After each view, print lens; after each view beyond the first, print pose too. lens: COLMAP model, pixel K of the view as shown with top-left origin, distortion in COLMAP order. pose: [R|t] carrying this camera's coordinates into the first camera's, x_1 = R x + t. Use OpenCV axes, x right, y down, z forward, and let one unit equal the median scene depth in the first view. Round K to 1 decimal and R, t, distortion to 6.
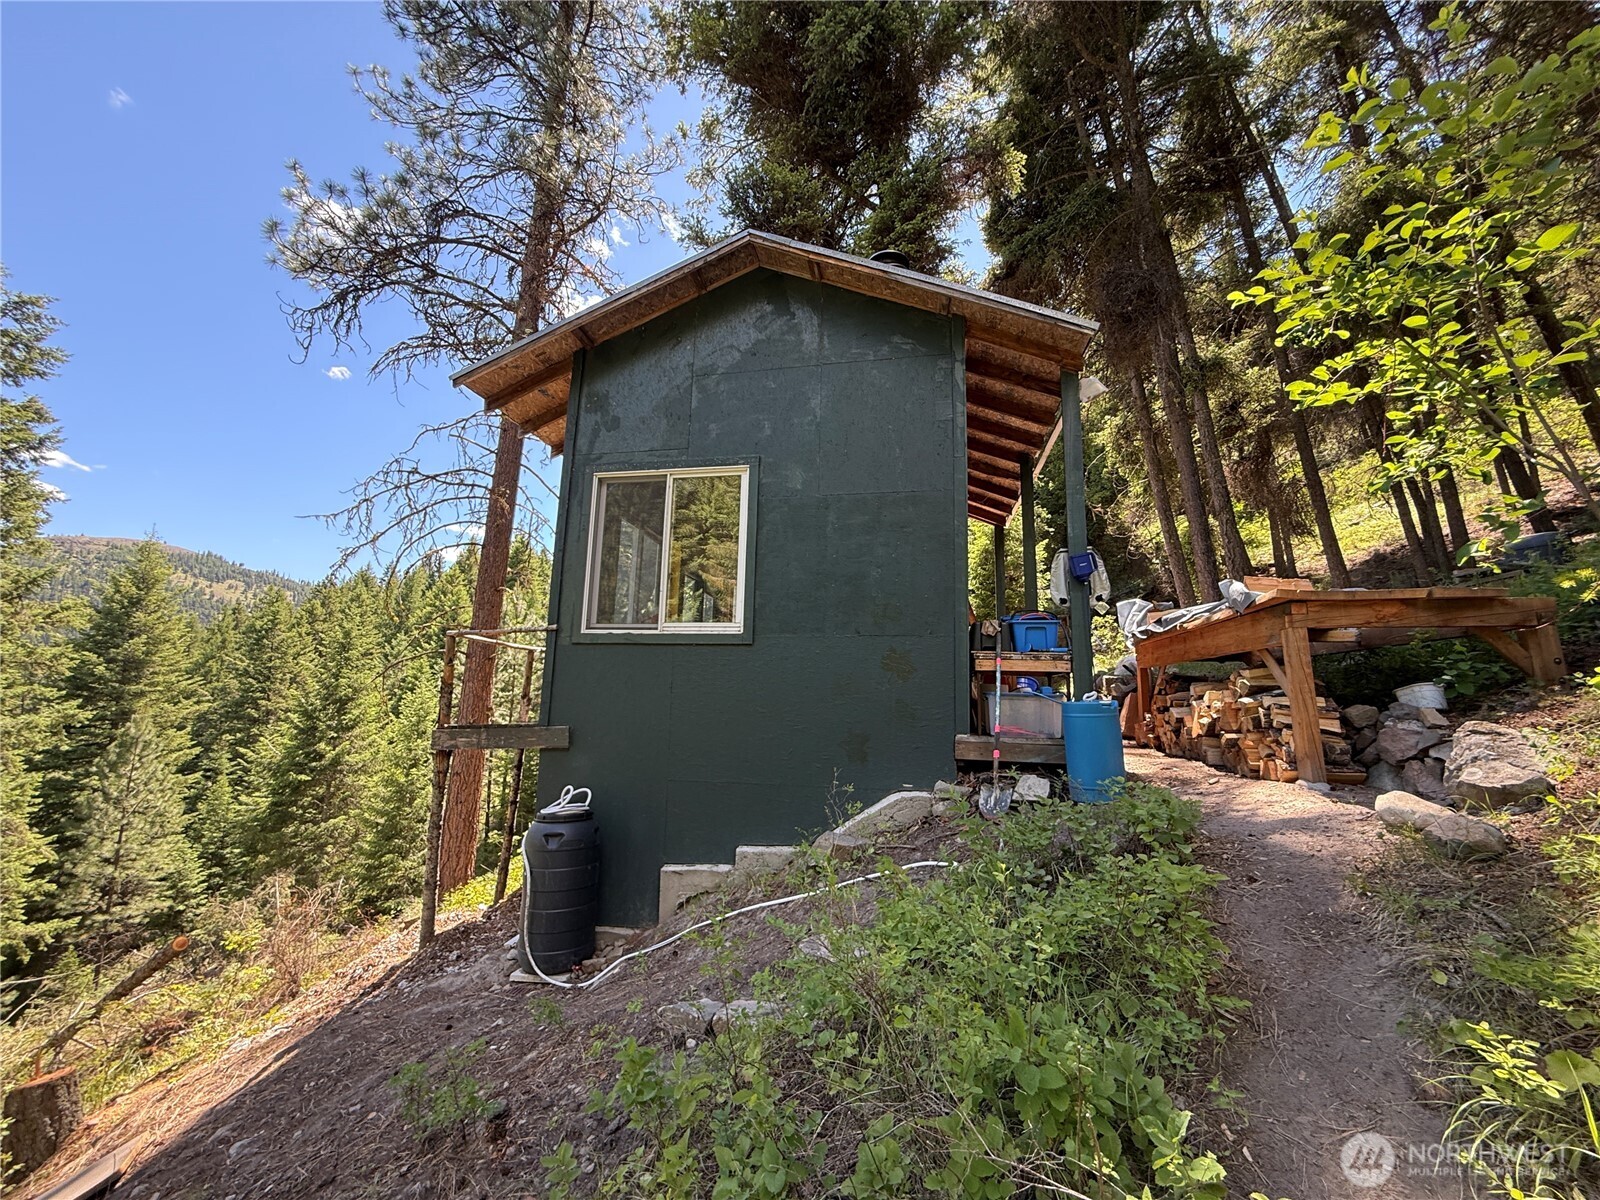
lens RADIAL K [[636.7, 0, 796.9], [0, 636.7, 602.2], [0, 0, 1]] dist [-0.002356, 0.000614]
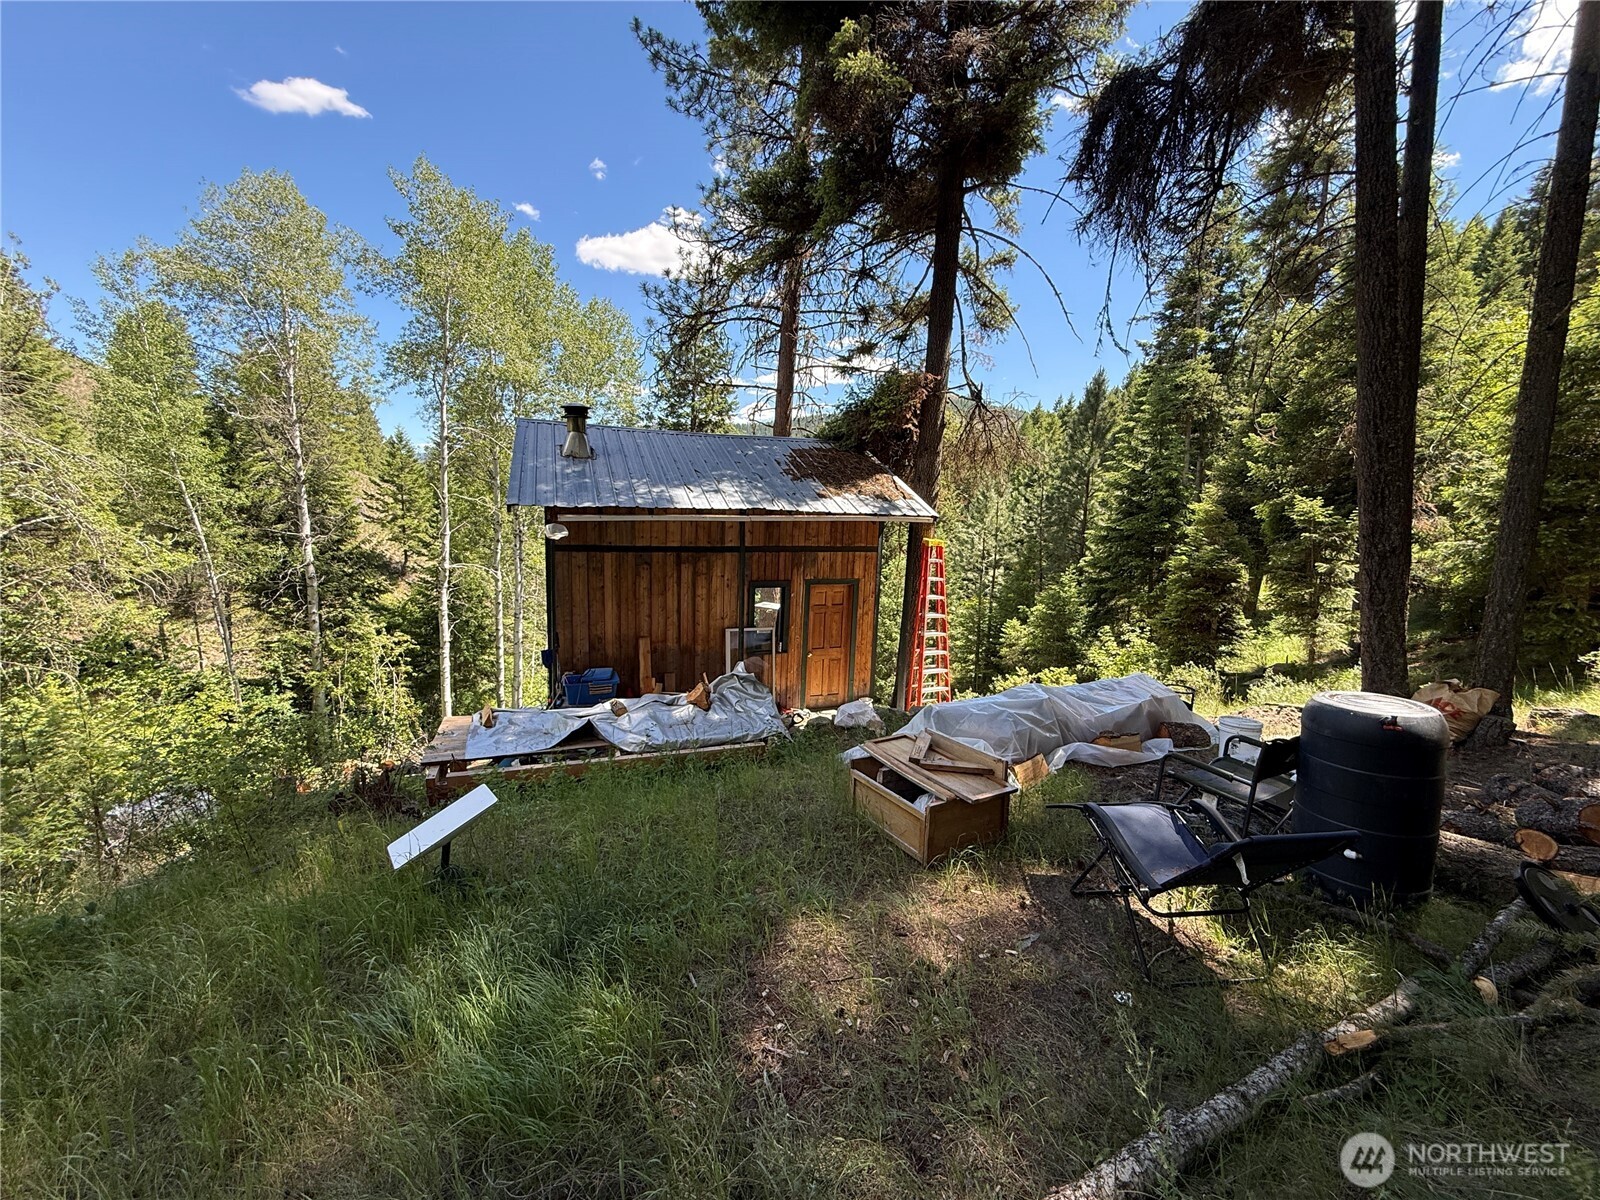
lens RADIAL K [[636.7, 0, 796.9], [0, 636.7, 602.2], [0, 0, 1]] dist [-0.002356, 0.000614]
pose [[0.528165, 0.136458, -0.838105, 0.305619], [0.103658, 0.969260, 0.223136, -0.068282], [0.842791, -0.204729, 0.497785, 0.115689]]
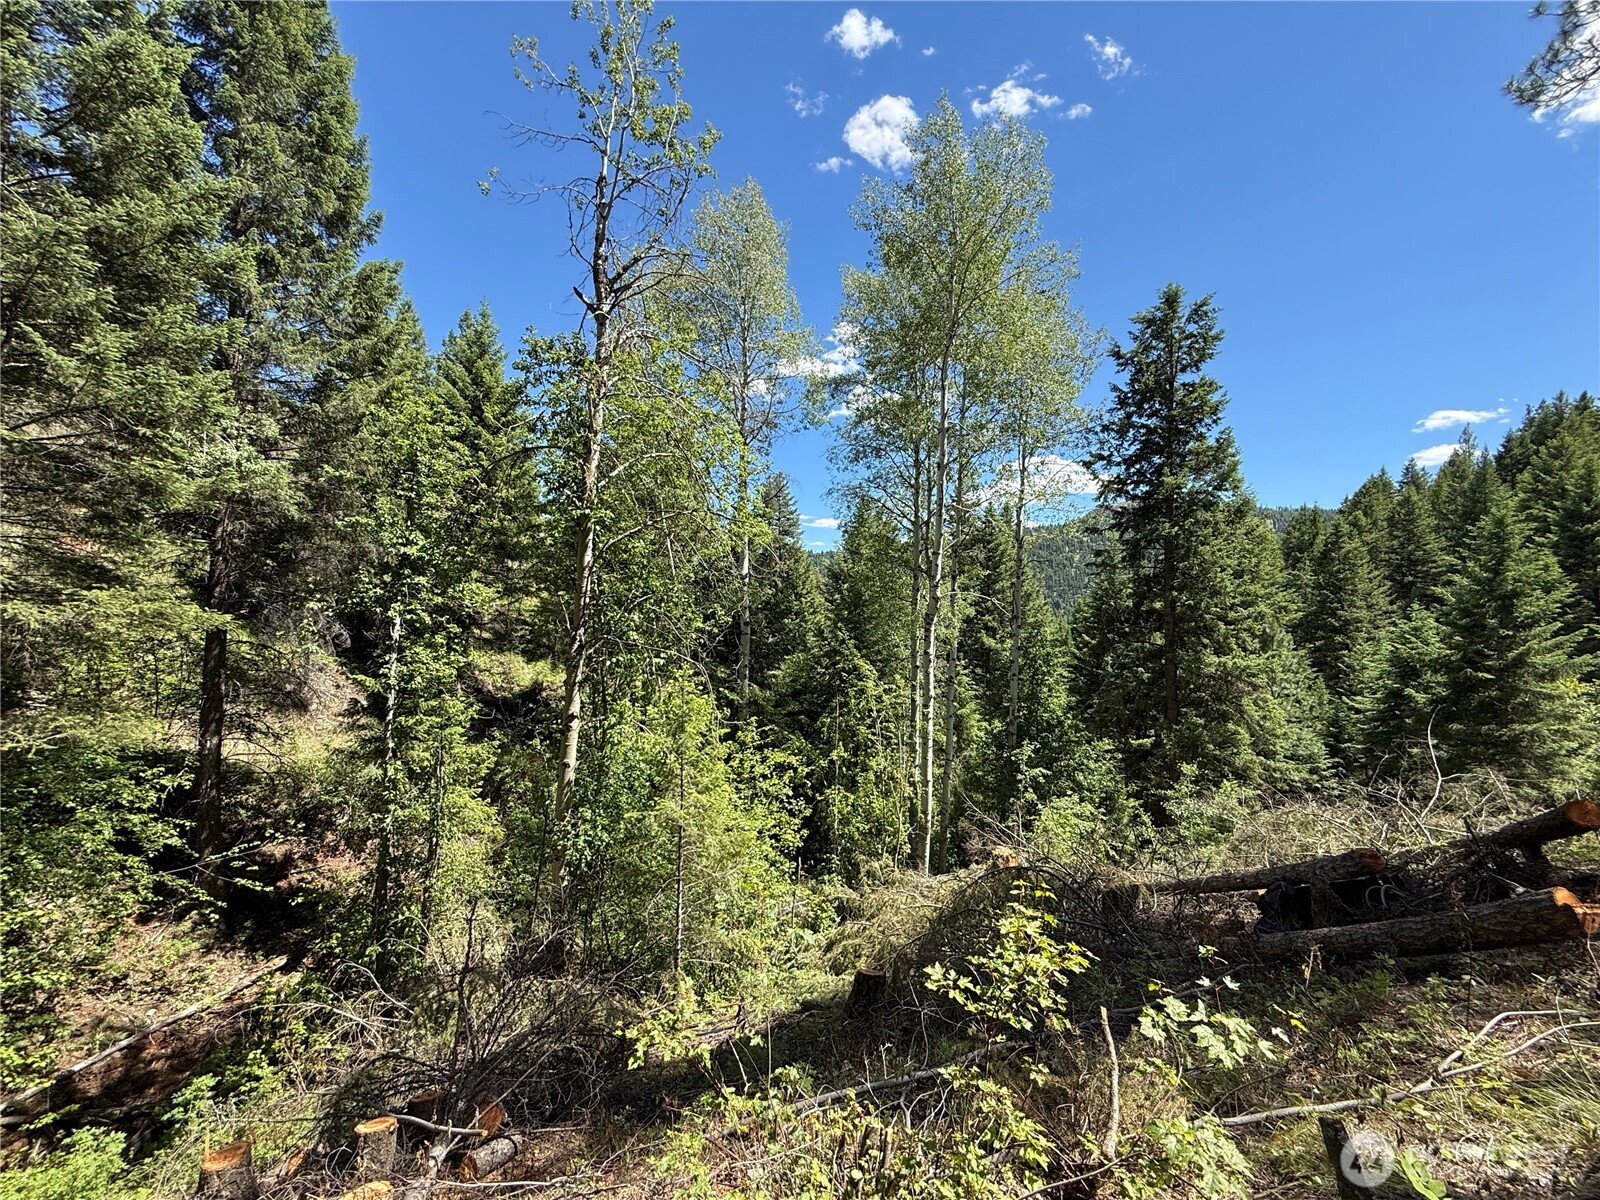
lens RADIAL K [[641.2, 0, 801.2], [0, 641.2, 603.1], [0, 0, 1]] dist [-0.001435, 0.000282]
pose [[0.246741, -0.027398, -0.968694, -0.080337], [0.144108, 0.989524, 0.008719, 0.012031], [0.958307, -0.141748, 0.248104, -0.151518]]
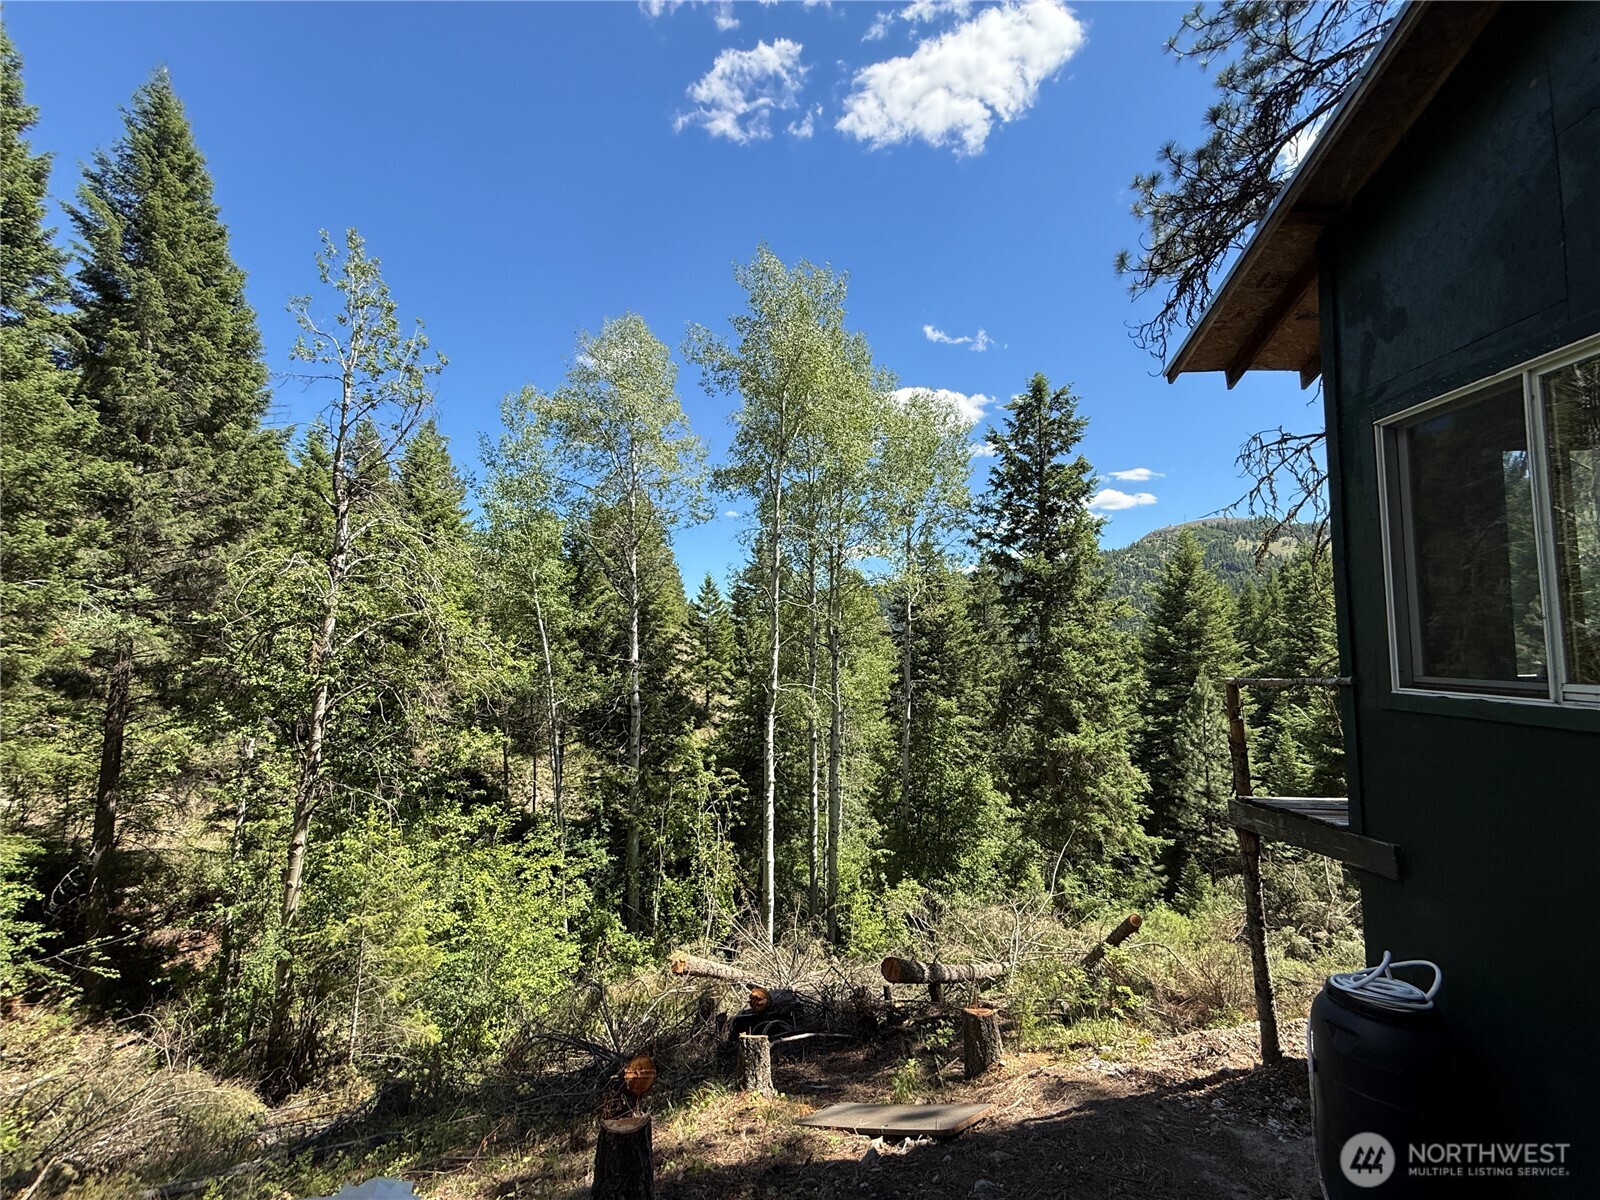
lens RADIAL K [[636.7, 0, 796.9], [0, 636.7, 602.2], [0, 0, 1]] dist [-0.002356, 0.000614]
pose [[0.170089, -0.090938, -0.981224, 0.028728], [0.169878, 0.983531, -0.061704, -0.016517], [0.970676, -0.156193, 0.182736, 0.061293]]
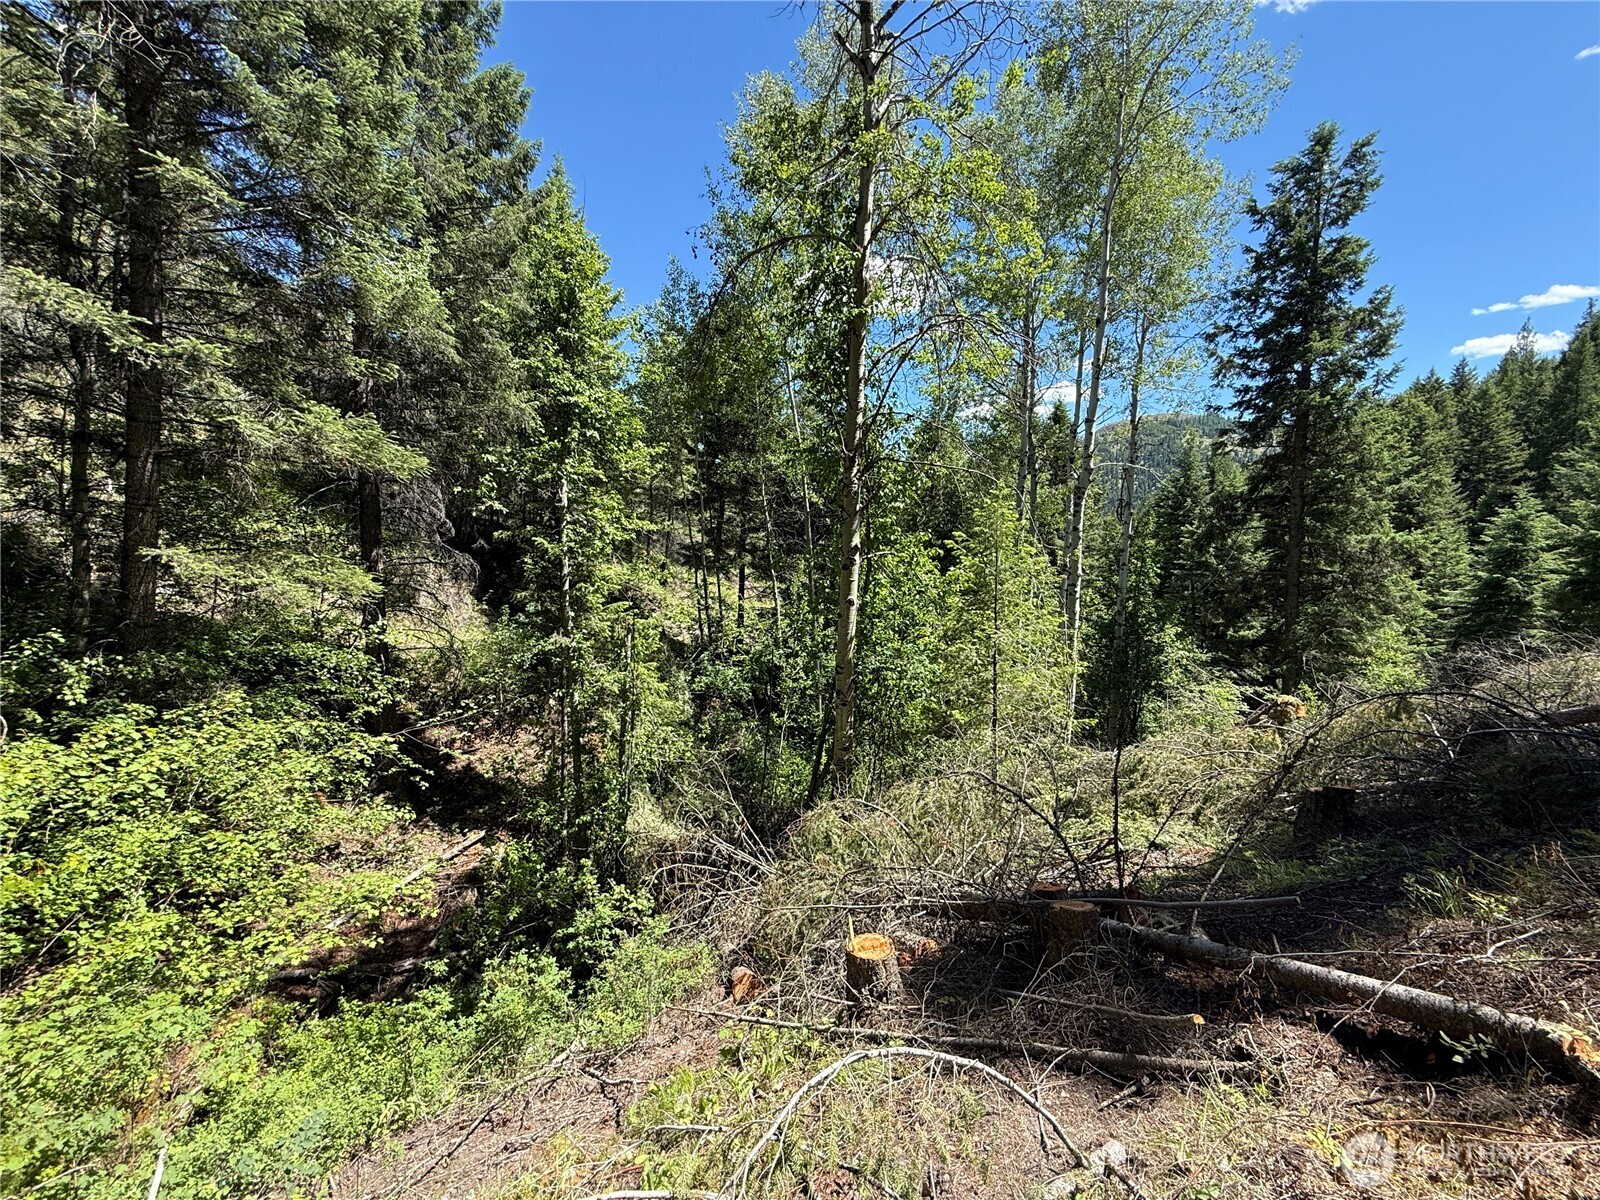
lens RADIAL K [[636.7, 0, 796.9], [0, 636.7, 602.2], [0, 0, 1]] dist [-0.002356, 0.000614]
pose [[0.246232, 0.076951, -0.966151, -0.157880], [0.158369, 0.980251, 0.118436, 0.042096], [0.956185, -0.182171, 0.229183, -0.293457]]
